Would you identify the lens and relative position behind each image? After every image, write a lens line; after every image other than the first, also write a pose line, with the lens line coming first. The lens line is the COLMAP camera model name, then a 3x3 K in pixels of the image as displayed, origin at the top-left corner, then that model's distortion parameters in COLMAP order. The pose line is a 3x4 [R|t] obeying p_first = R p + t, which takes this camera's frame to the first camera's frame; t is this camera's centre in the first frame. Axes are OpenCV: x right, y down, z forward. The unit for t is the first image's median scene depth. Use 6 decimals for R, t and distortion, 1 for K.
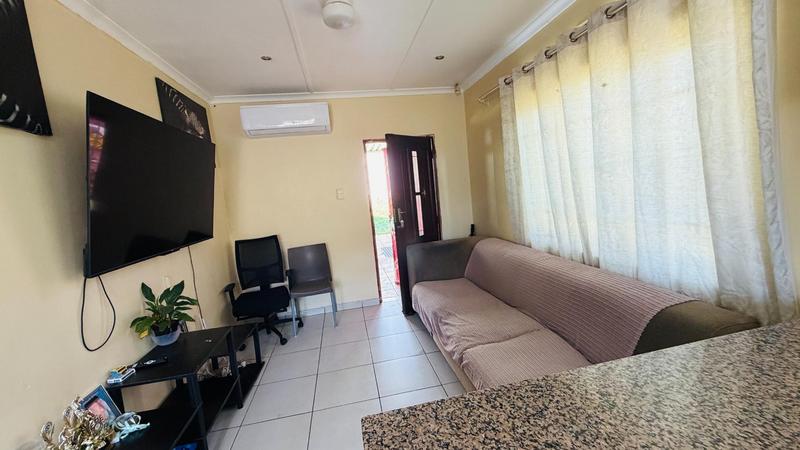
lens RADIAL K [[318.5, 0, 398.8], [0, 318.5, 227.2], [0, 0, 1]] dist [-0.001072, 0.000577]
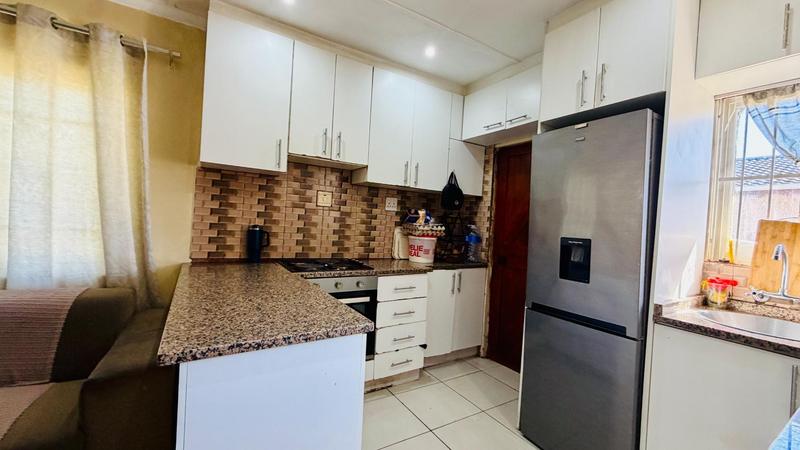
lens RADIAL K [[318.5, 0, 398.8], [0, 318.5, 225.1], [0, 0, 1]] dist [-0.001072, 0.000577]
pose [[-0.366420, 0.065875, 0.928115, -0.584992], [0.097075, 0.994753, -0.032280, 0.113711], [-0.925372, 0.078268, -0.370893, 0.253404]]
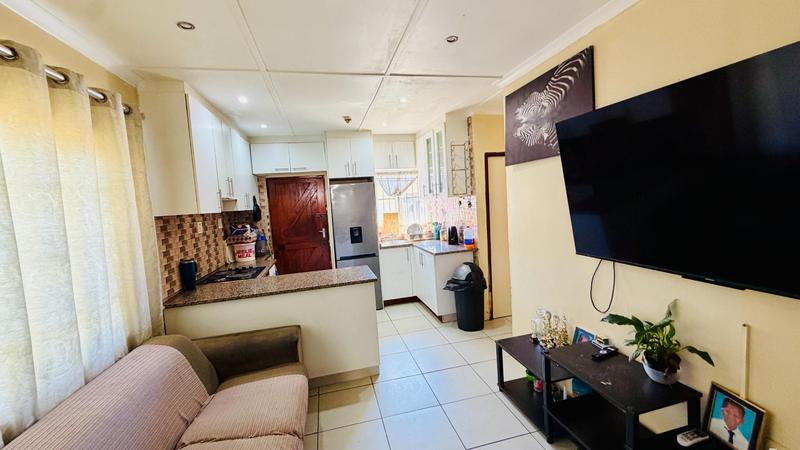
lens RADIAL K [[318.5, 0, 399.1], [0, 318.5, 224.5], [0, 0, 1]] dist [-0.001072, 0.000577]
pose [[-0.985398, 0.164812, -0.042746, -0.128929], [0.152650, 0.966365, 0.206969, -0.310780], [0.075420, 0.197422, -0.977413, 1.877953]]
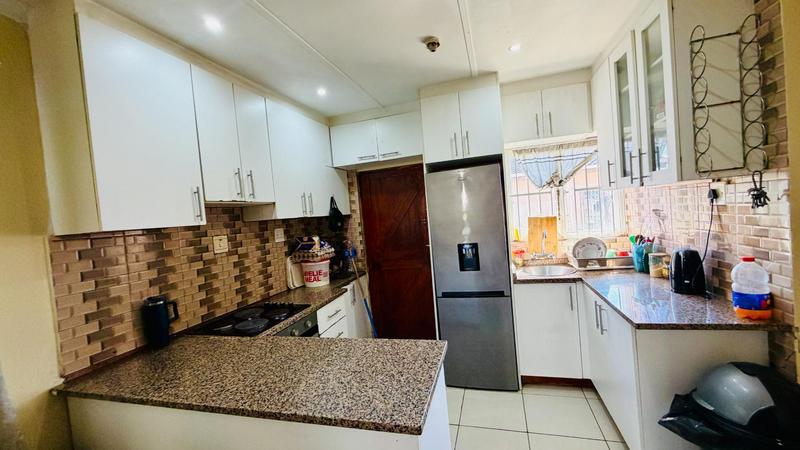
lens RADIAL K [[318.5, 0, 399.1], [0, 318.5, 225.6], [0, 0, 1]] dist [-0.001072, 0.000577]
pose [[-0.872624, 0.157857, 0.462178, -0.308616], [0.231172, 0.967105, 0.106153, -0.132833], [-0.430217, 0.199474, -0.880411, 0.814998]]
